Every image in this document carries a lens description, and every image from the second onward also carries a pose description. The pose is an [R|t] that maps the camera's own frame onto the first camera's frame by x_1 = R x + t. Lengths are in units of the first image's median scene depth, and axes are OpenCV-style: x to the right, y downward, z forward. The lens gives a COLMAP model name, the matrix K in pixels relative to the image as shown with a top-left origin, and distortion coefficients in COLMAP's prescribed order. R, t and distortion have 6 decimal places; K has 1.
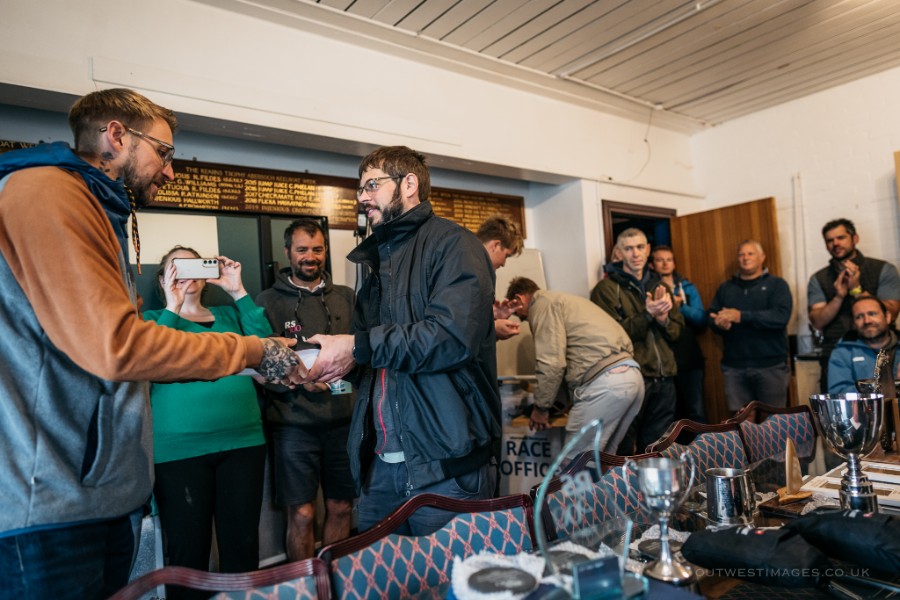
lens RADIAL K [[596.6, 0, 448.5], [0, 596.6, 295.1], [0, 0, 1]] dist [-0.003539, 0.003023]
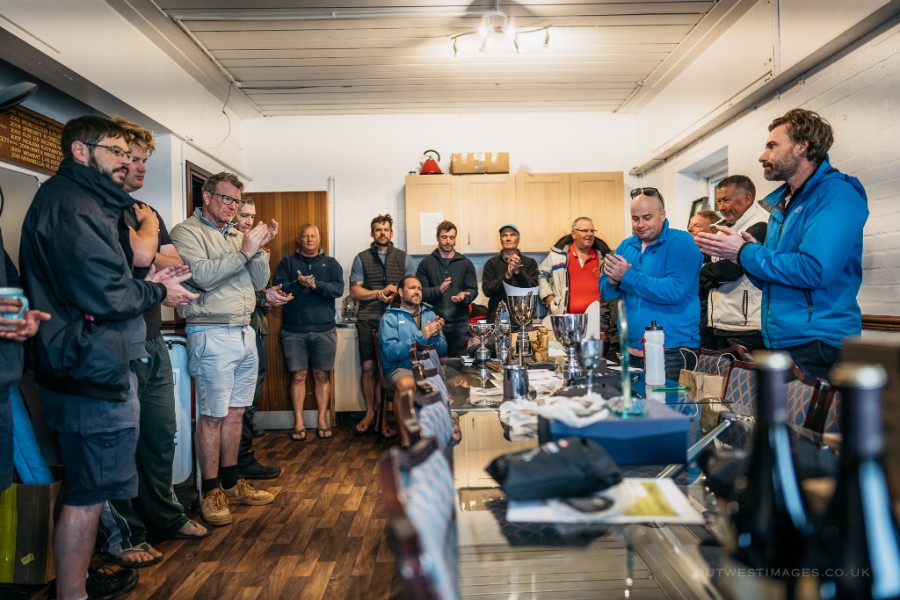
lens RADIAL K [[596.6, 0, 457.5], [0, 596.6, 298.0], [0, 0, 1]] dist [-0.003539, 0.003023]
pose [[0.591320, 0.047092, 0.805061, -0.306619], [-0.058318, 0.998177, -0.015554, 0.063268], [-0.804325, -0.037753, 0.592989, 0.086582]]
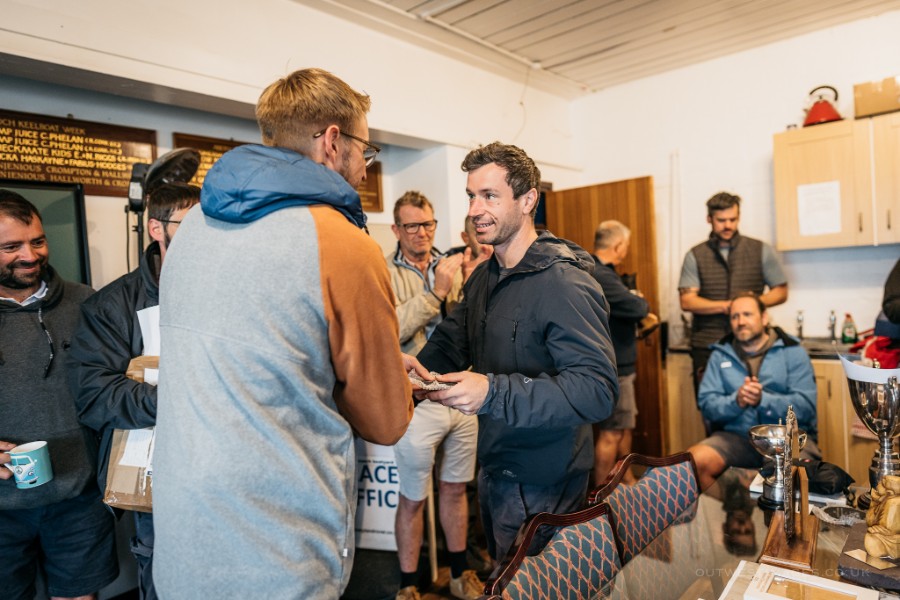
lens RADIAL K [[596.6, 0, 452.5], [0, 596.6, 294.4], [0, 0, 1]] dist [-0.003539, 0.003023]
pose [[0.980762, 0.004341, 0.195159, 0.079312], [-0.018726, 0.997234, 0.071929, -0.051753], [-0.194307, -0.074200, 0.978131, 0.180759]]
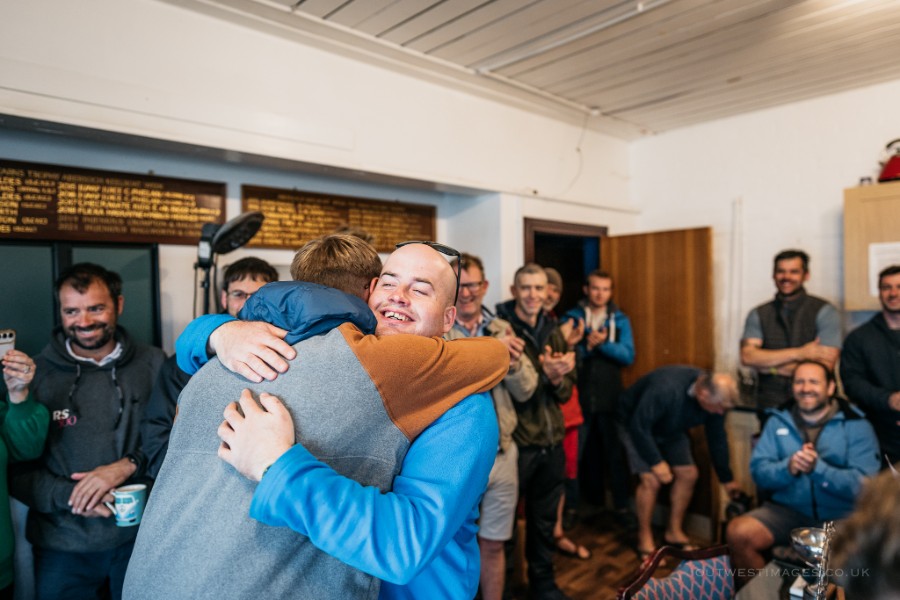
lens RADIAL K [[596.6, 0, 447.3], [0, 596.6, 298.6], [0, 0, 1]] dist [-0.003539, 0.003023]
pose [[0.994800, 0.045930, 0.090903, 0.089774], [-0.051581, 0.996815, 0.060824, -0.109409], [-0.087819, -0.065197, 0.994001, 0.167848]]
